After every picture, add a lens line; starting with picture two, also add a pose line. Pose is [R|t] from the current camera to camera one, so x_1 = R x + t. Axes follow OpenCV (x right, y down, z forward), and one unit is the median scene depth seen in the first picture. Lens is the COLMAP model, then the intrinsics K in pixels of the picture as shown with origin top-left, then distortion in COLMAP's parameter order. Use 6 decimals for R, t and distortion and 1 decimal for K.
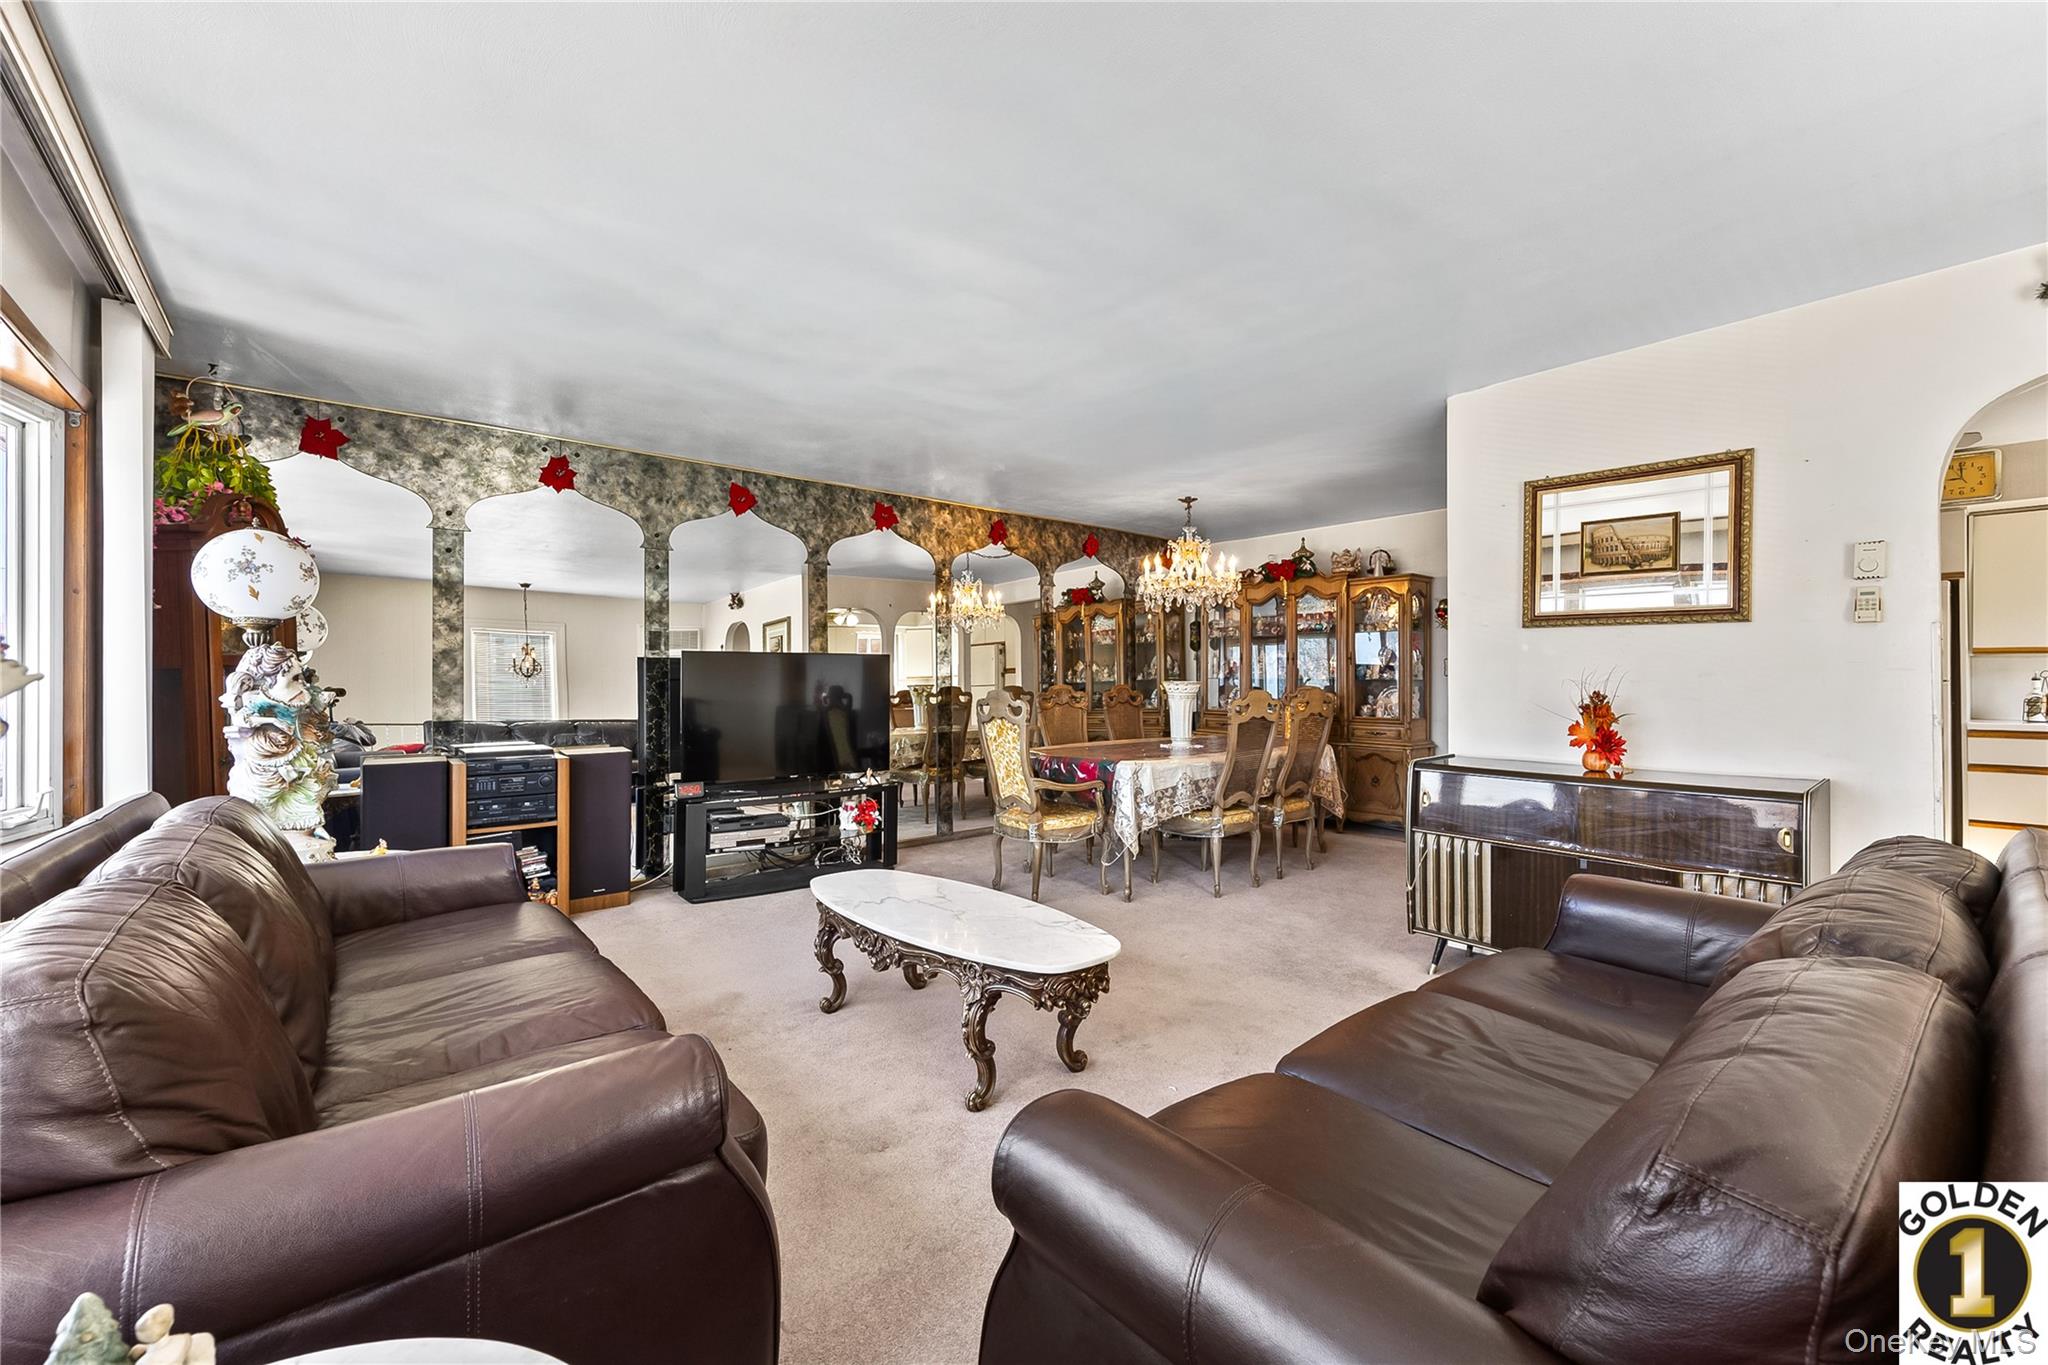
lens RADIAL K [[832.7, 0, 1060.5], [0, 832.7, 678.2], [0, 0, 1]] dist [0.000137, 0.000363]
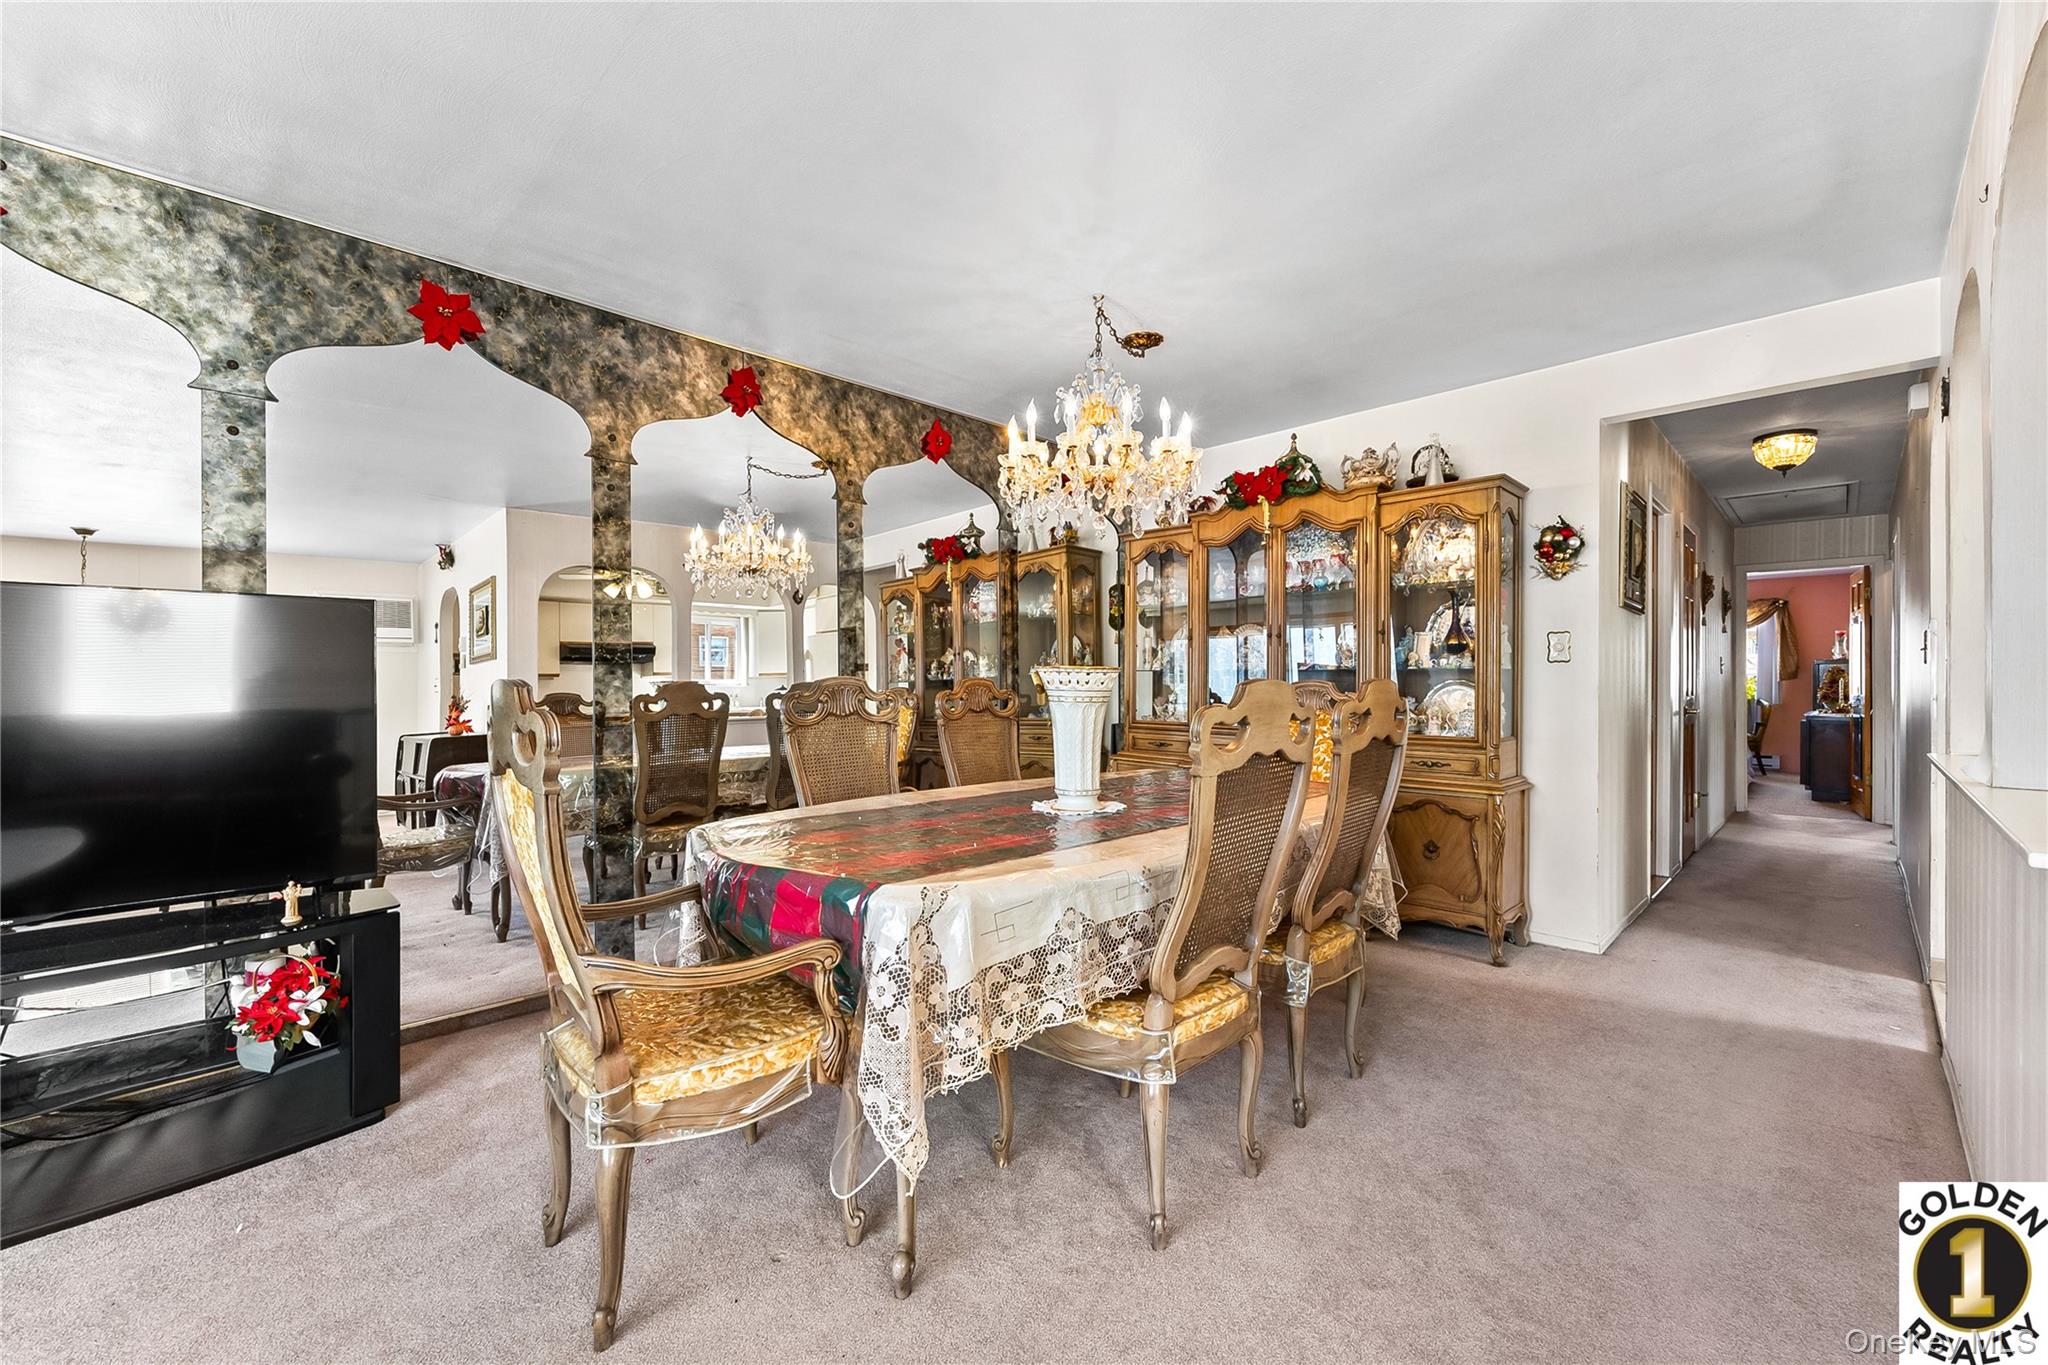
lens RADIAL K [[832.7, 0, 1032.9], [0, 832.7, 689.6], [0, 0, 1]] dist [0.000137, 0.000363]
pose [[0.998733, -0.002197, 0.050269, 0.094177], [0.001822, 0.999970, 0.007507, 0.013135], [-0.050284, -0.007406, 0.998708, 0.524977]]
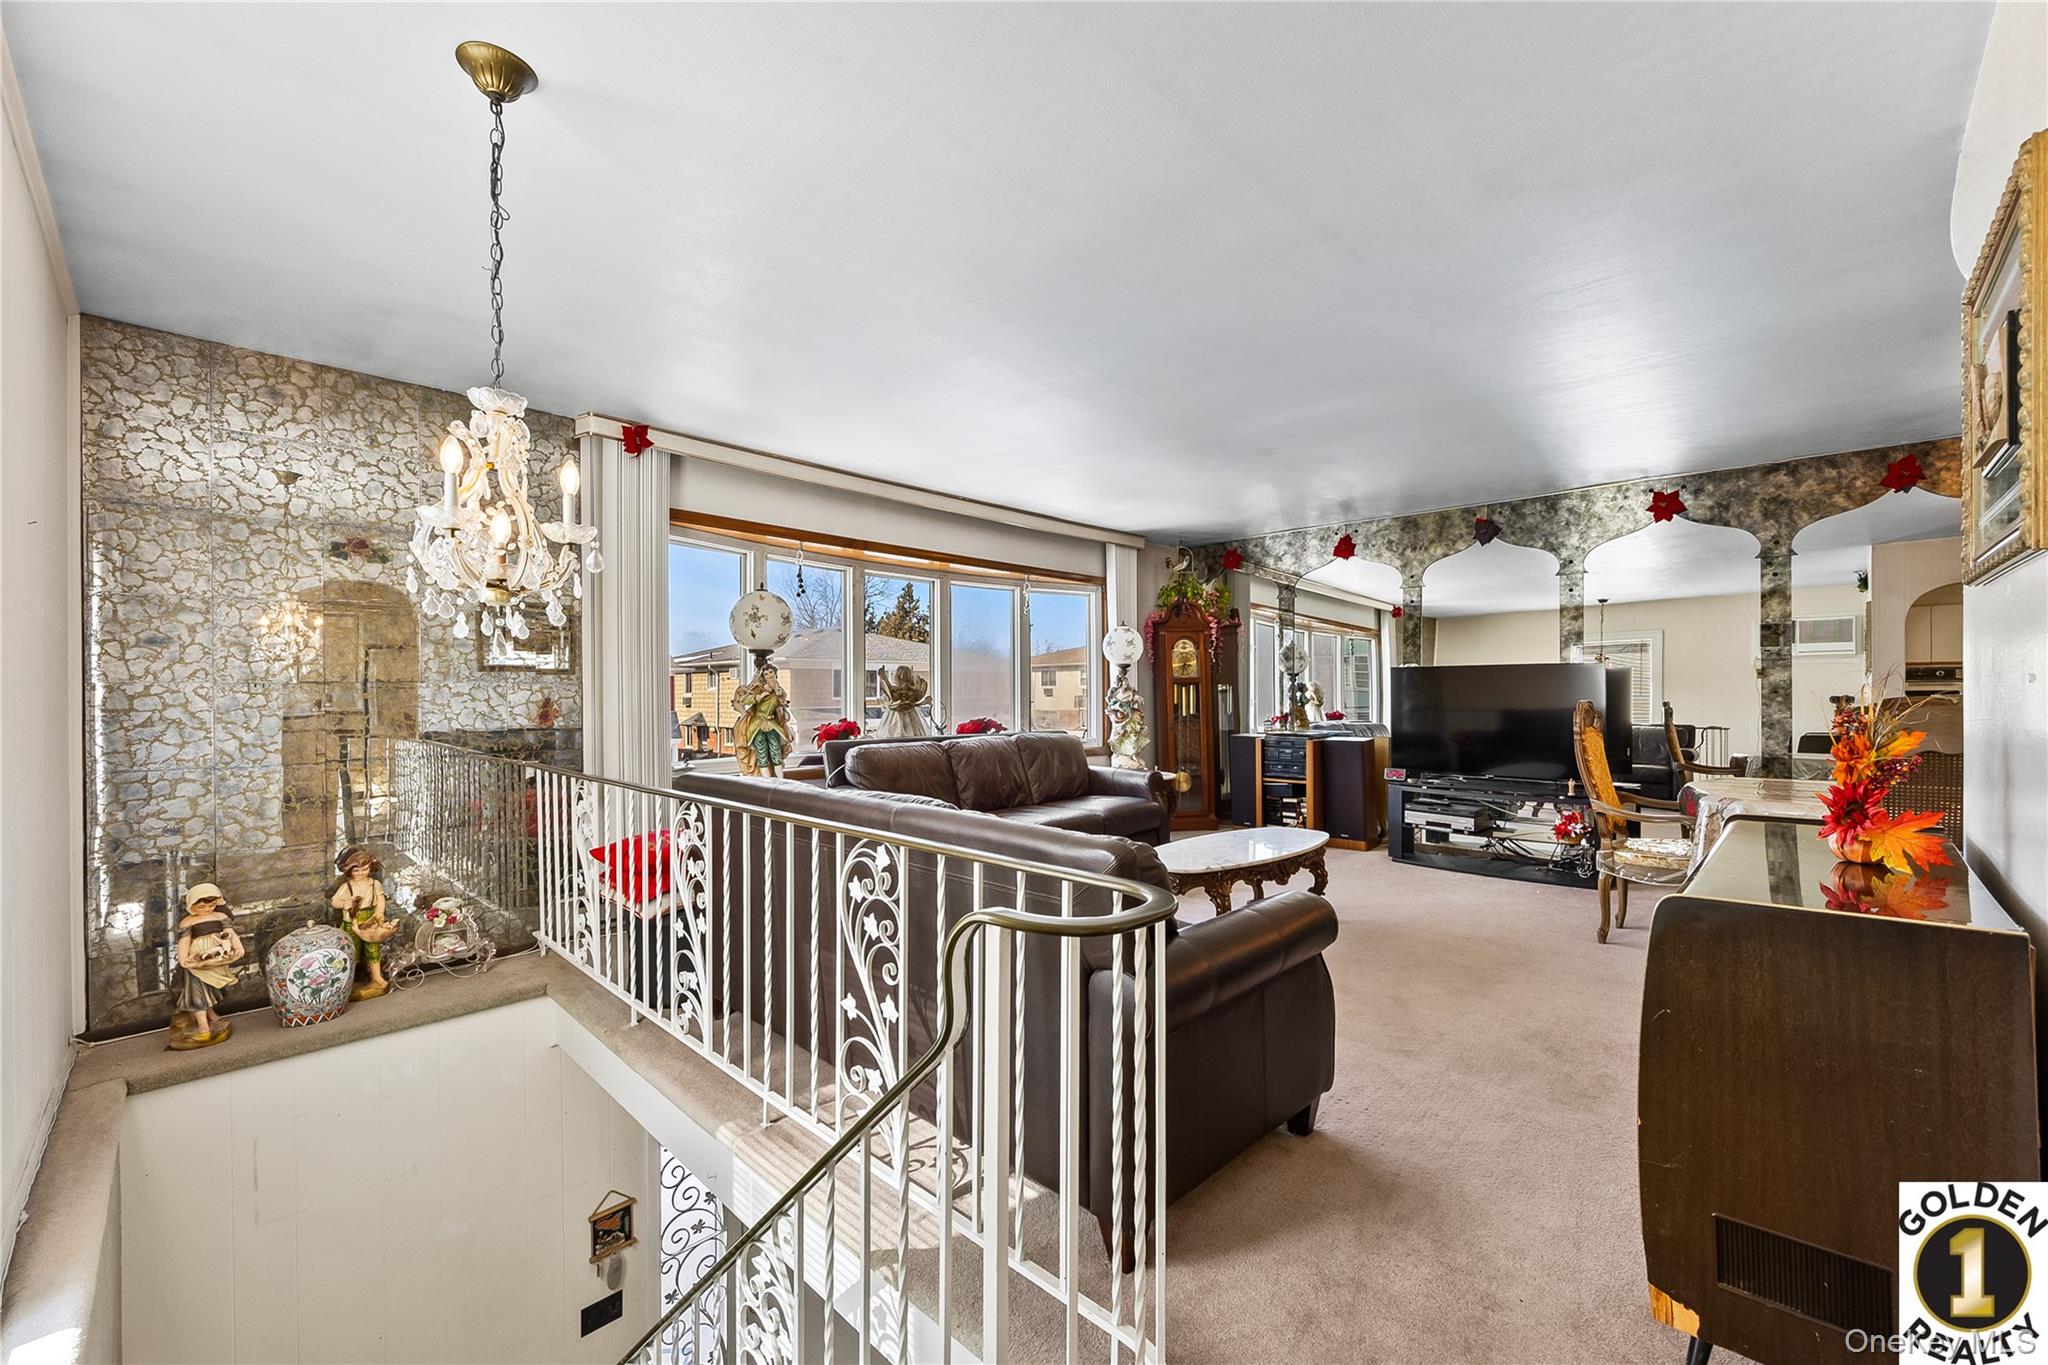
lens RADIAL K [[832.7, 0, 1032.8], [0, 832.7, 684.7], [0, 0, 1]] dist [0.000137, 0.000363]
pose [[0.094796, -0.002594, -0.995493, 0.621346], [0.006392, 0.999978, -0.001997, -0.004825], [0.995476, -0.006174, 0.094811, 0.244836]]
